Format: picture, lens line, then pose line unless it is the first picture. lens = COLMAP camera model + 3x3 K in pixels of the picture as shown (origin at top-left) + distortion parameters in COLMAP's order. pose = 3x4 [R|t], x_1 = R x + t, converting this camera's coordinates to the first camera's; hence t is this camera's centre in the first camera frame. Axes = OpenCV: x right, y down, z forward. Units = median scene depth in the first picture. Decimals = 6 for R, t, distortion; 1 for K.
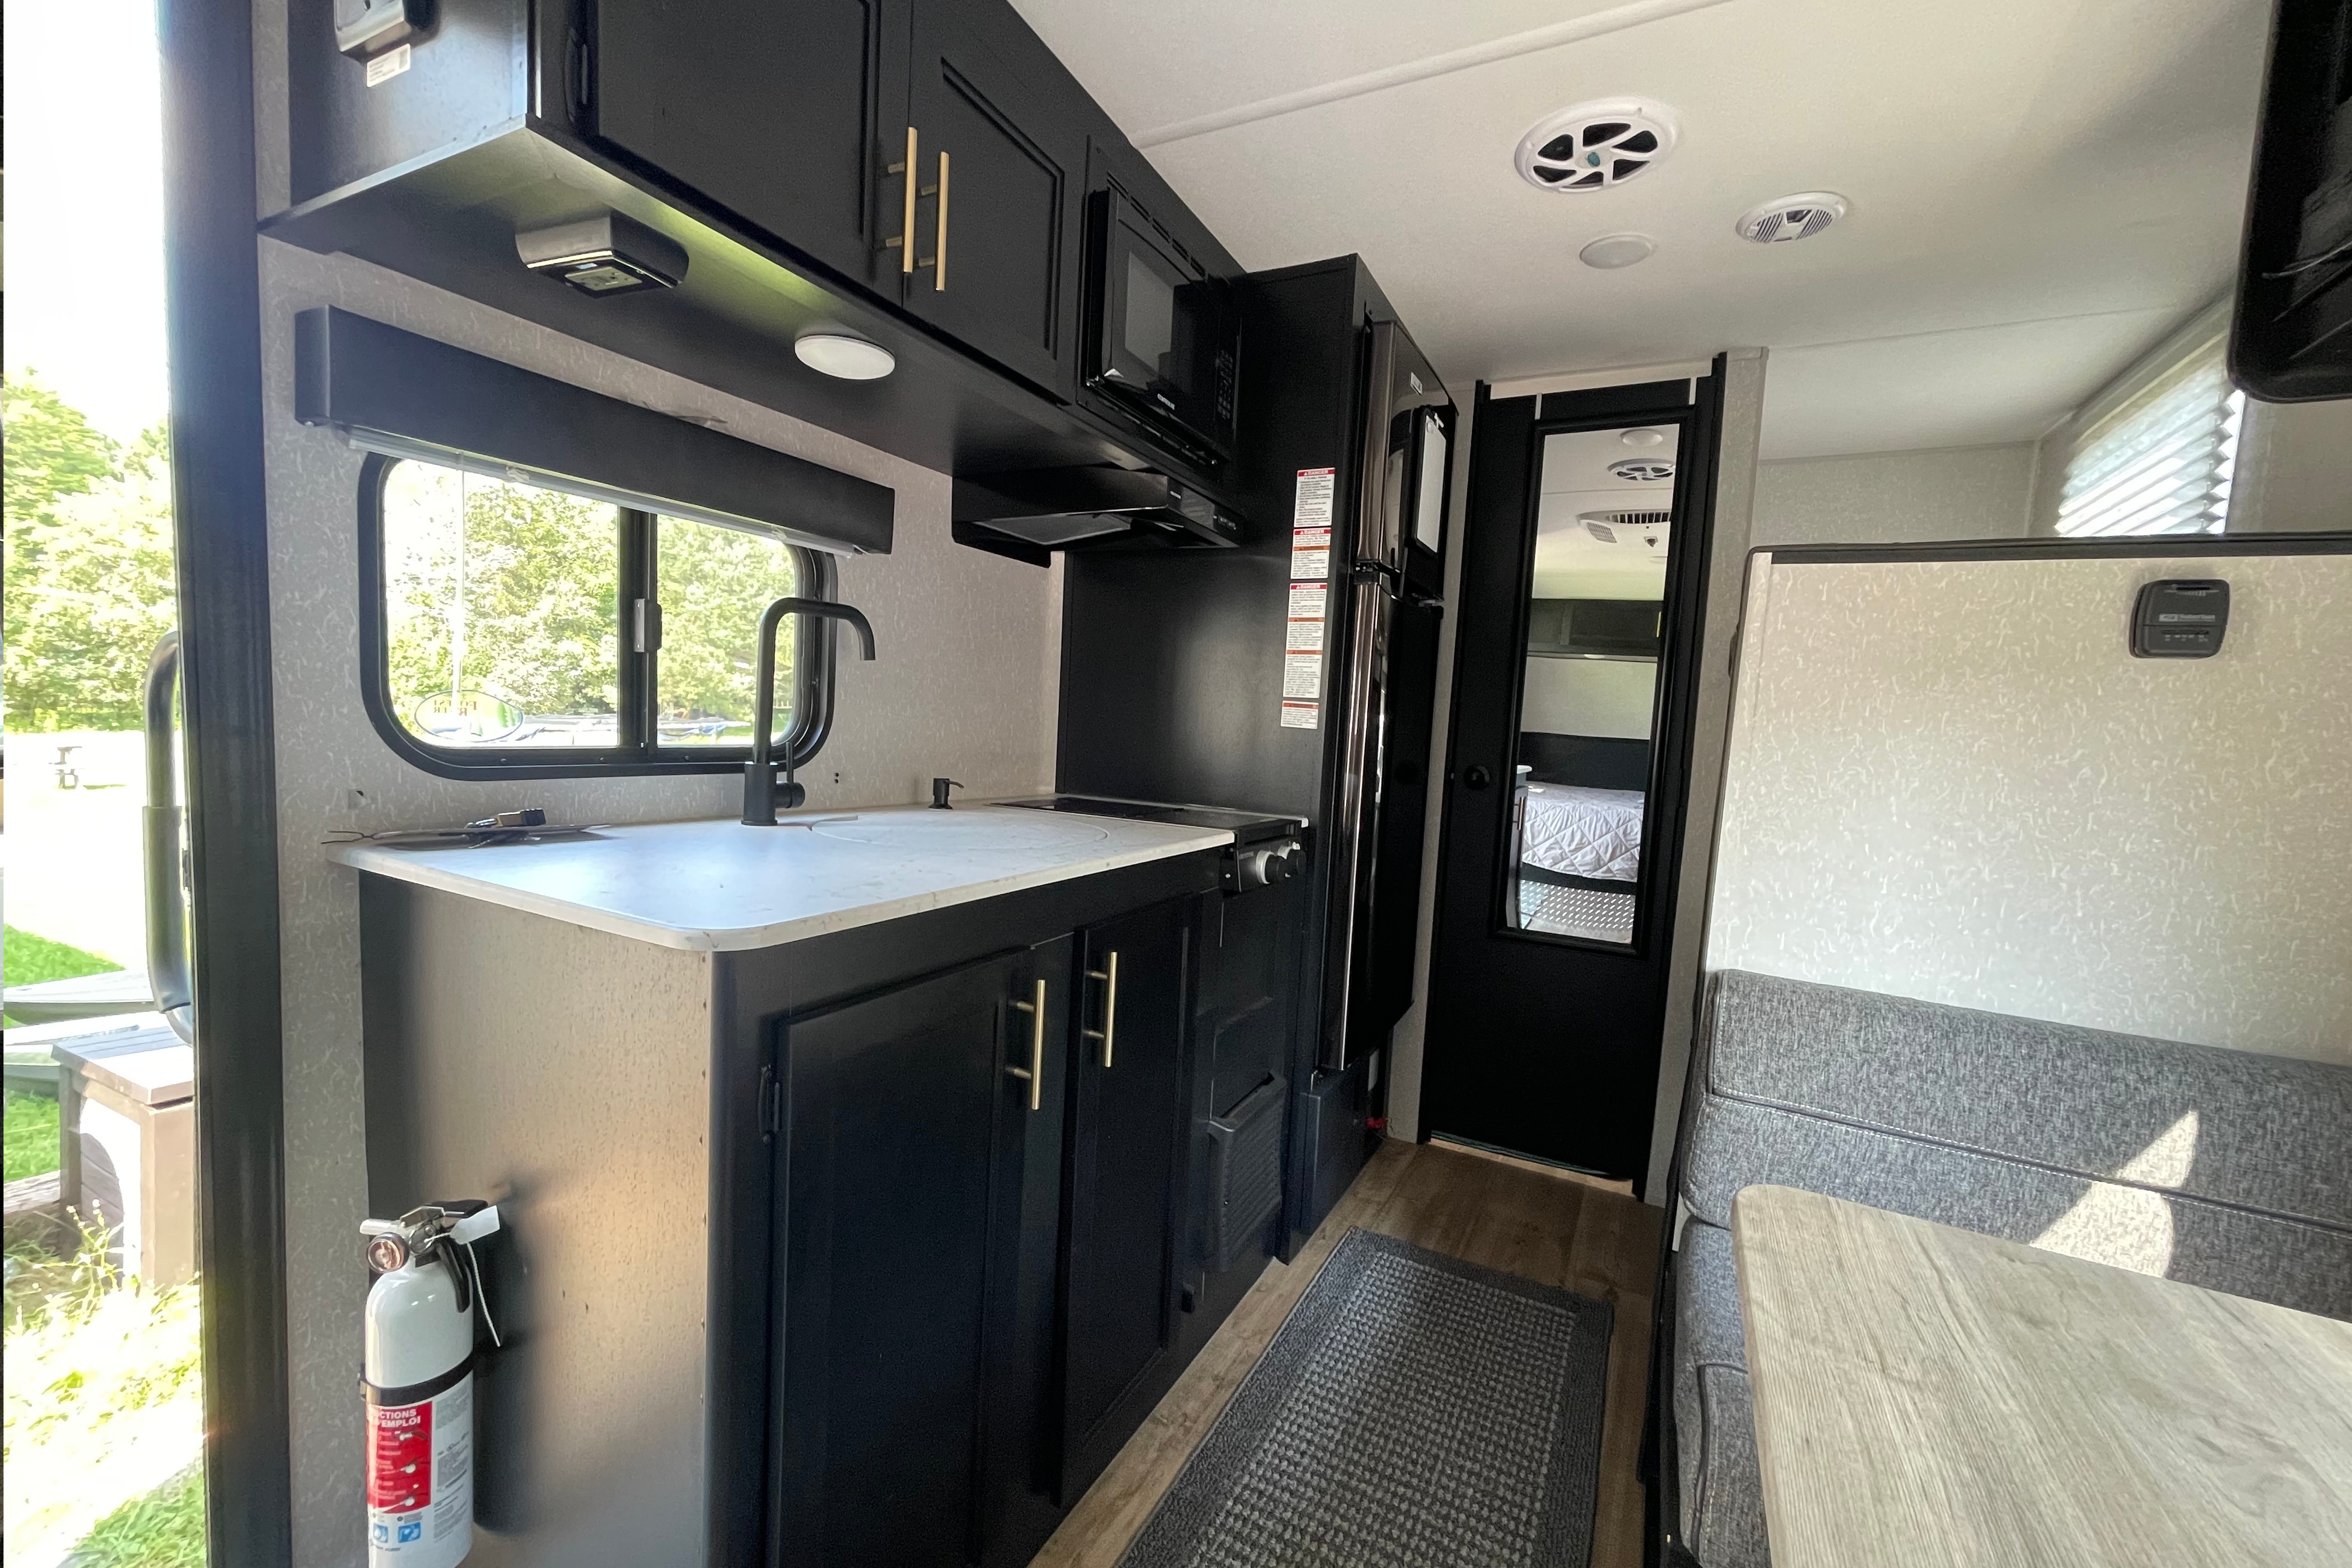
lens RADIAL K [[954.1, 0, 1182.5], [0, 954.1, 793.0], [0, 0, 1]] dist [-0.007404, 0.004251]
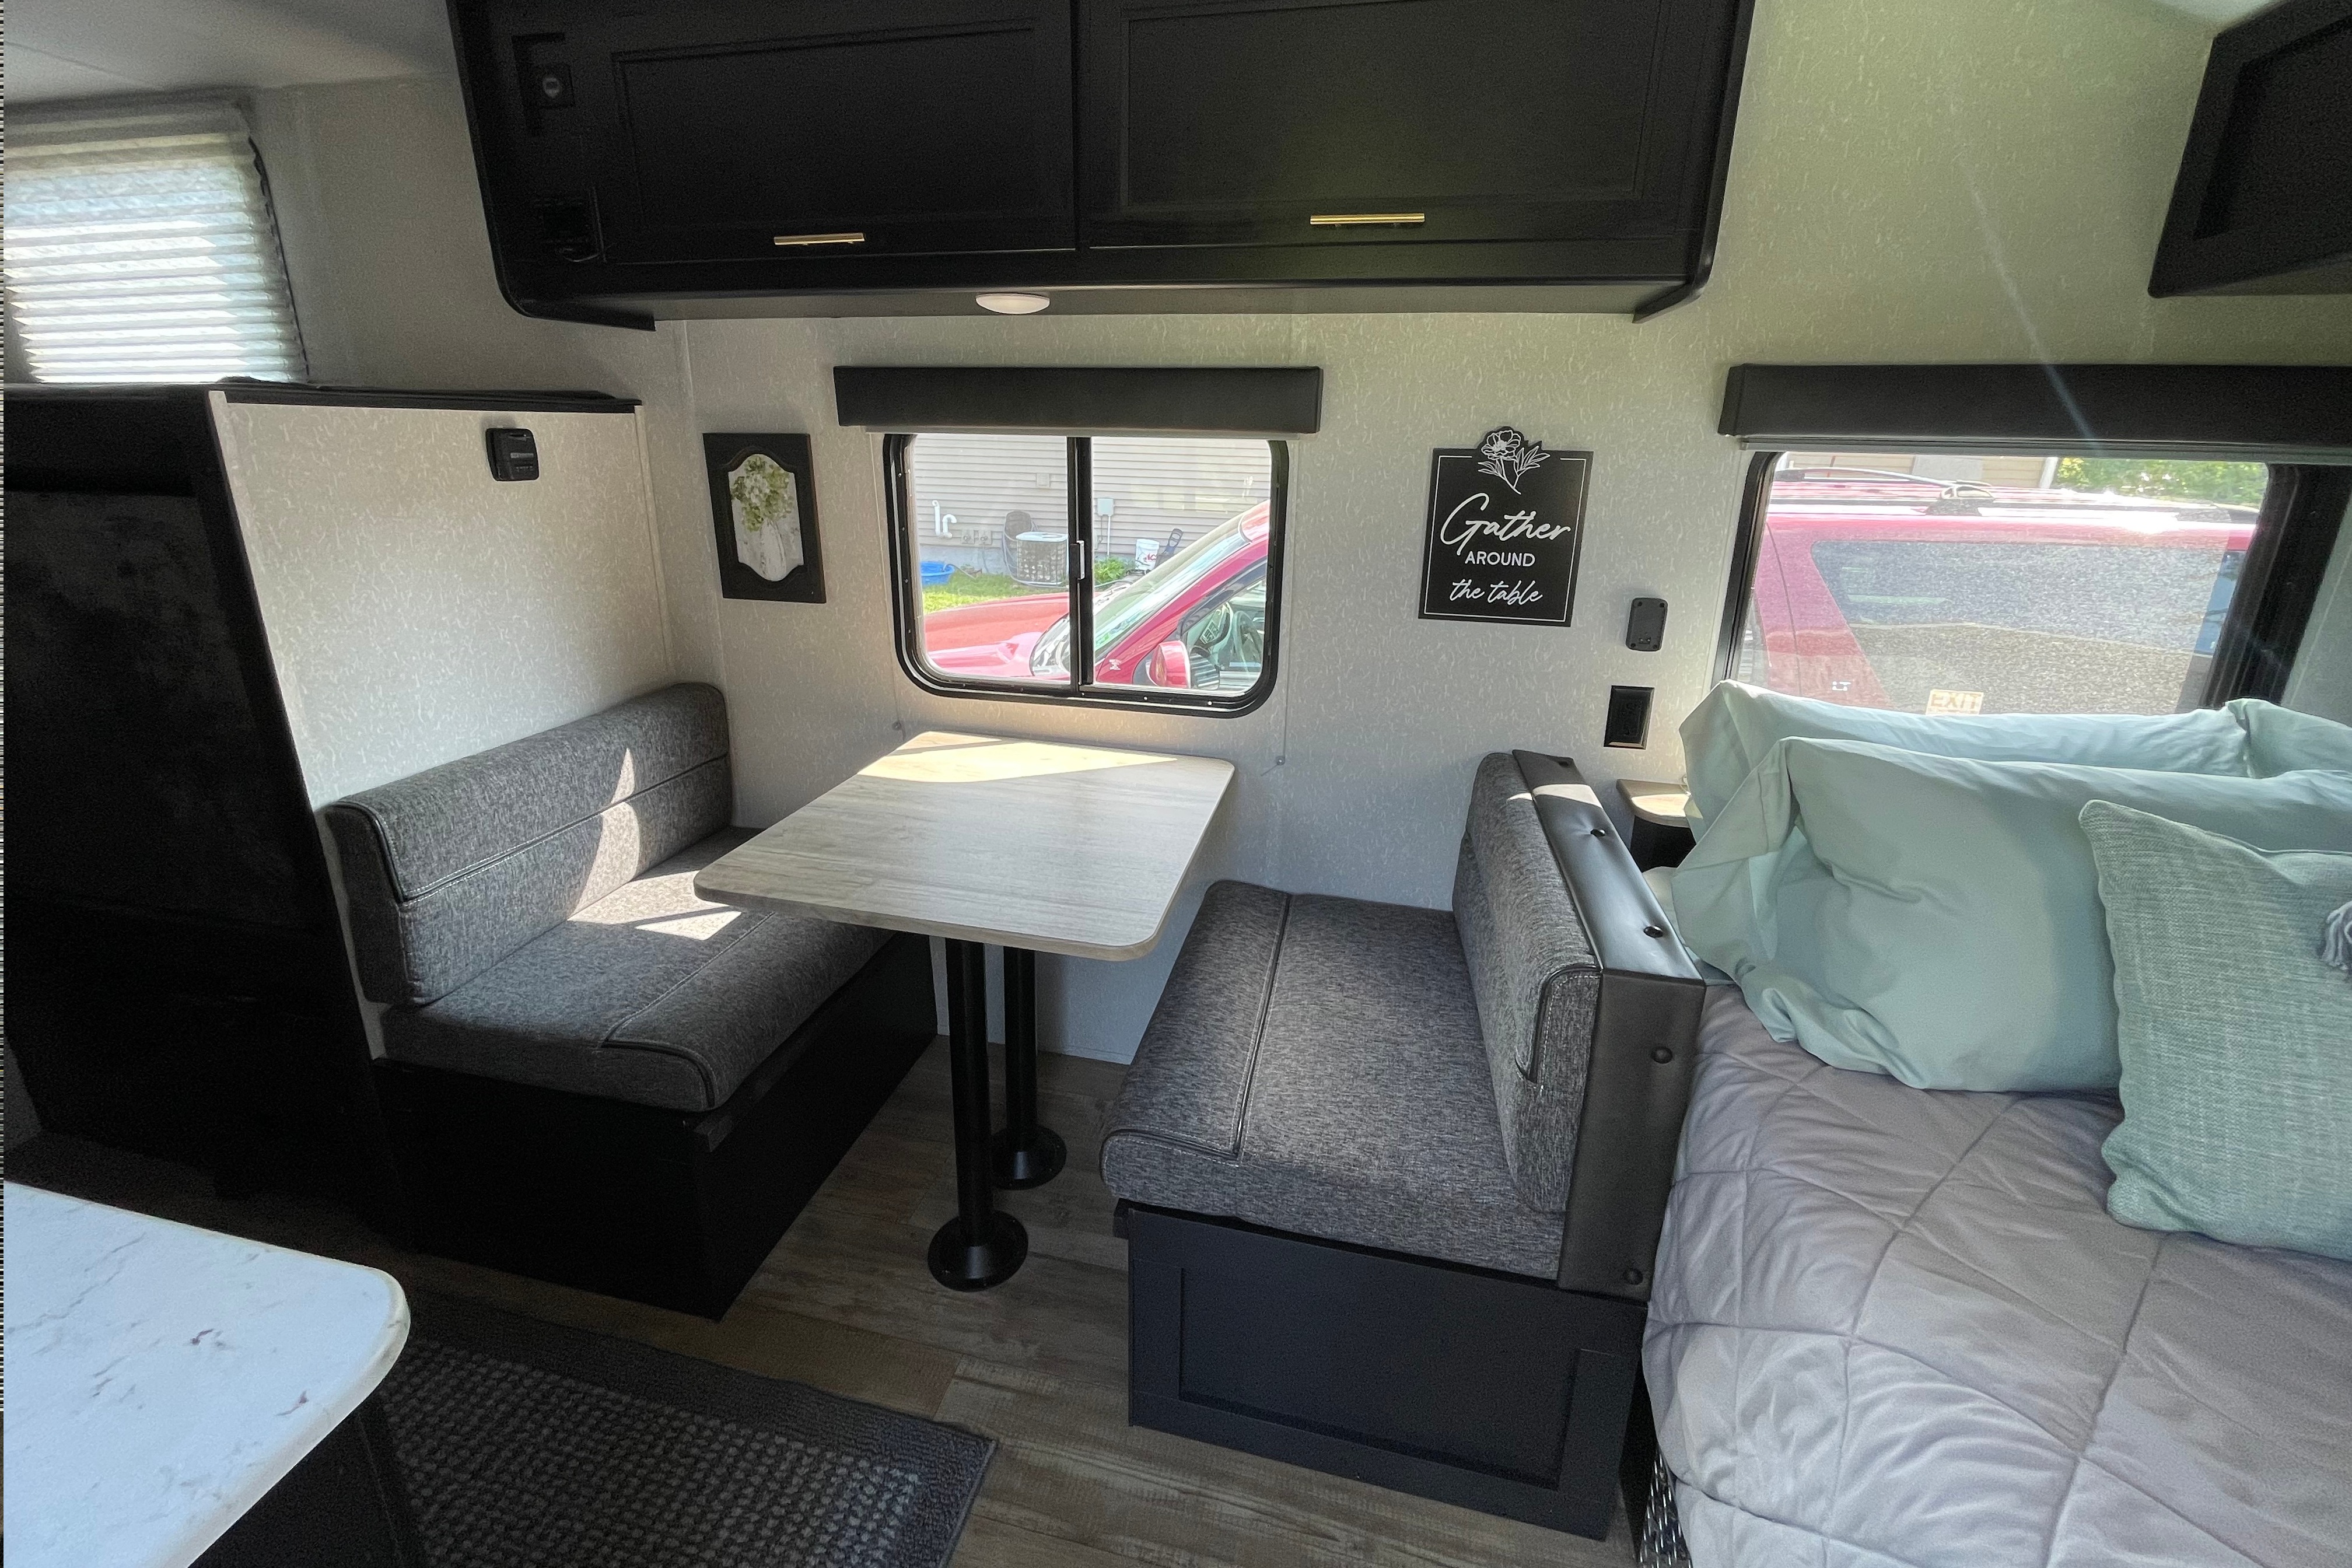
lens RADIAL K [[954.1, 0, 1152.9], [0, 954.1, 707.5], [0, 0, 1]] dist [-0.007404, 0.004251]
pose [[-0.256023, -0.328329, 0.909204, -0.719440], [0.049467, 0.934870, 0.351527, -0.291799], [-0.965404, 0.134975, -0.223107, 0.419285]]
